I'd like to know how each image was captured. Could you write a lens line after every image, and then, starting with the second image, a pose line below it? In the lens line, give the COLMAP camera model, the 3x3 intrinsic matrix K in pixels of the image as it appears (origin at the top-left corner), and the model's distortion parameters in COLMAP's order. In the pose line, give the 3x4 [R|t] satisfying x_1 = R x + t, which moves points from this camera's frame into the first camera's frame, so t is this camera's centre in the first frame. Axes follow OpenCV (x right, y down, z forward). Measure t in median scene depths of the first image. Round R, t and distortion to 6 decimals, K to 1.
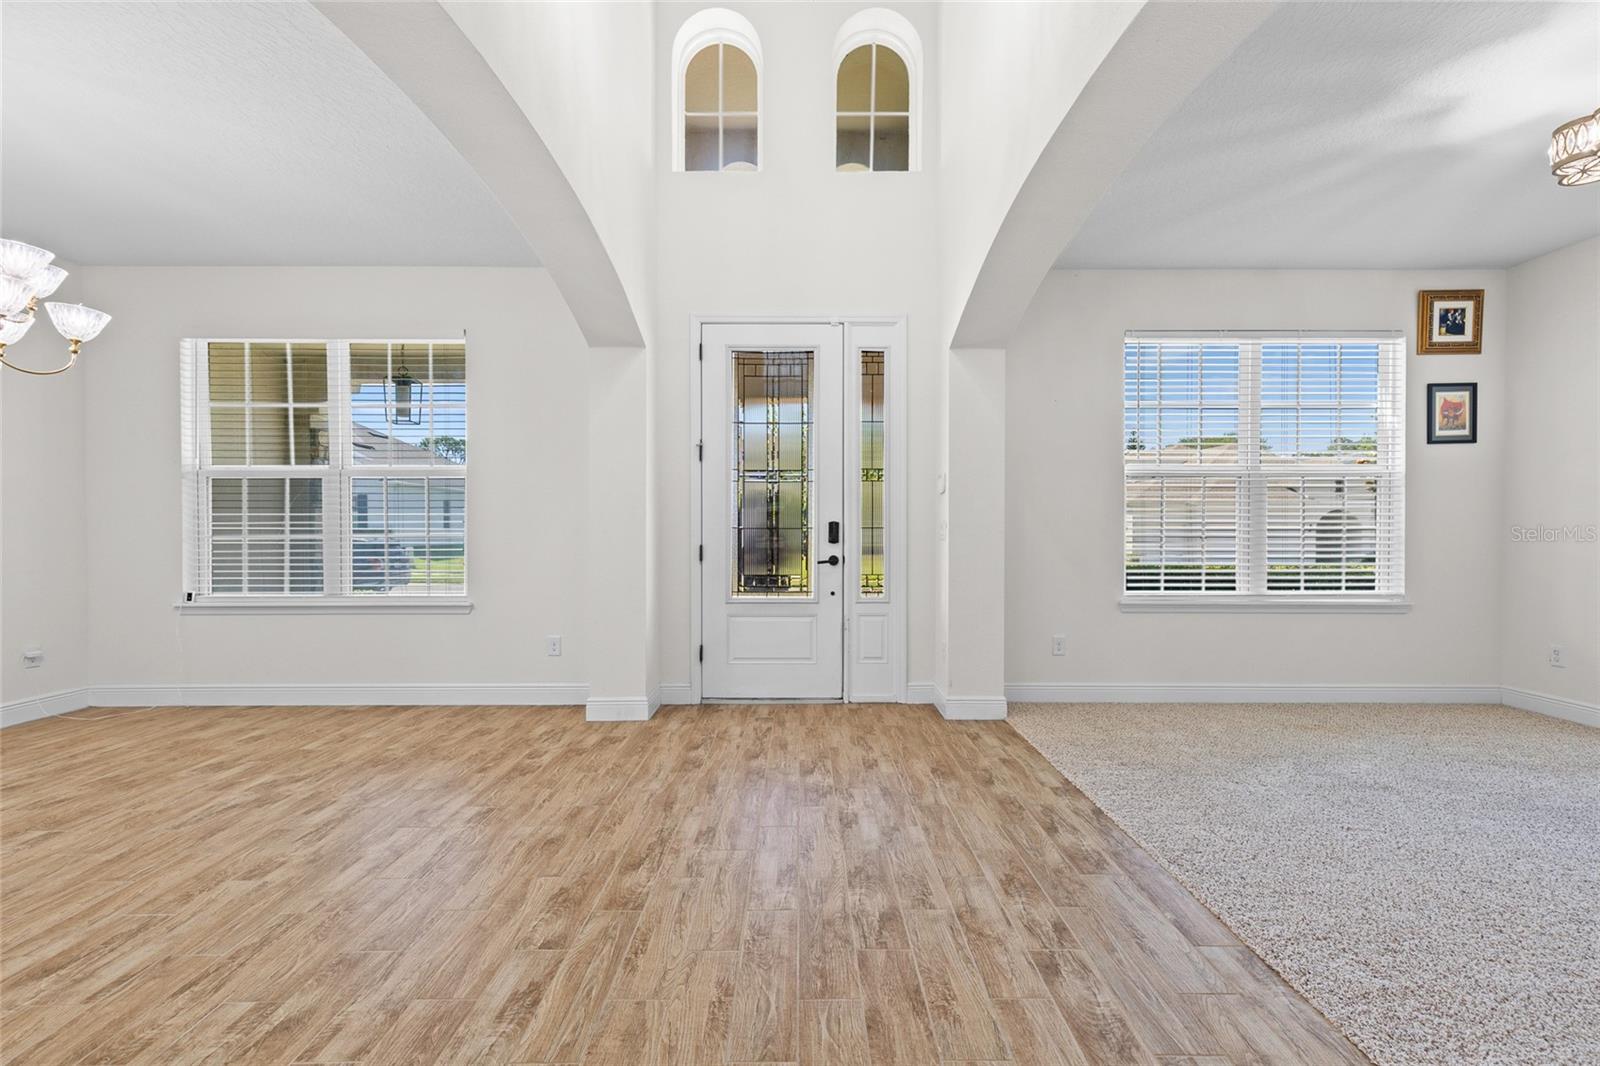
lens RADIAL K [[725.0, 0, 809.4], [0, 725.0, 536.8], [0, 0, 1]] dist [0.009351, -0.002006]
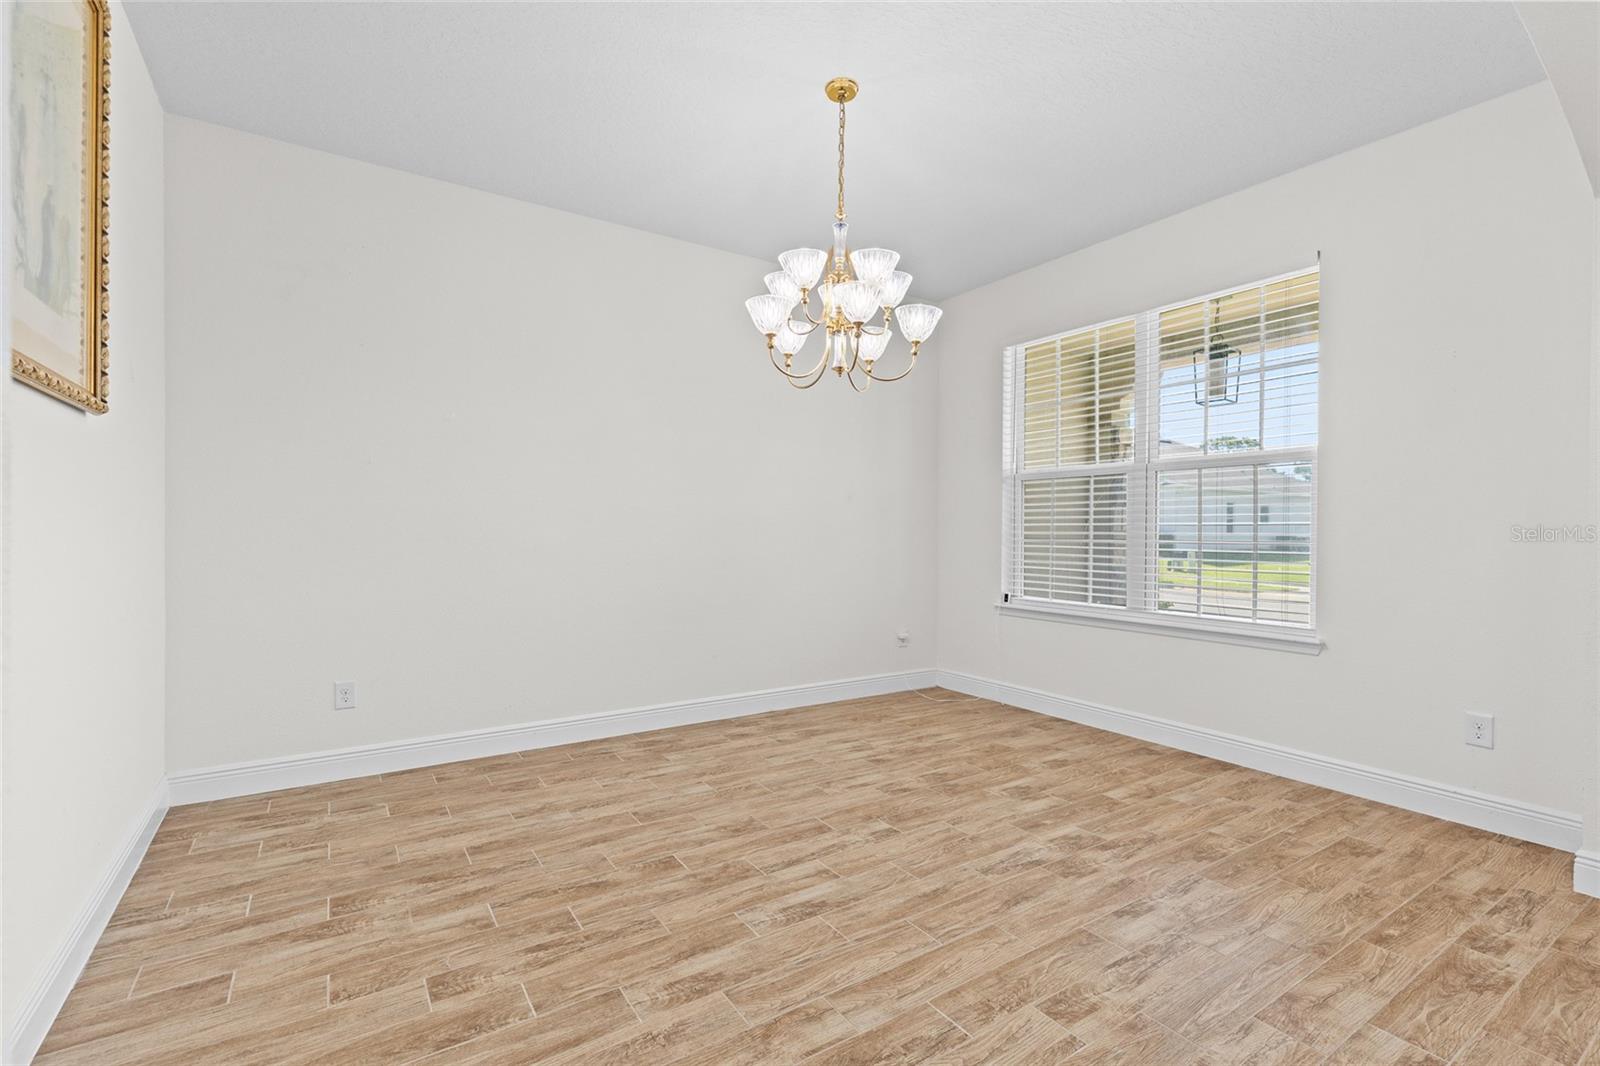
lens RADIAL K [[725.0, 0, 798.4], [0, 725.0, 538.0], [0, 0, 1]] dist [0.009351, -0.002006]
pose [[0.545843, 0.013390, -0.837781, -0.180121], [-0.015166, 0.999866, 0.006100, -0.004469], [0.837750, 0.009376, 0.545973, 0.227369]]
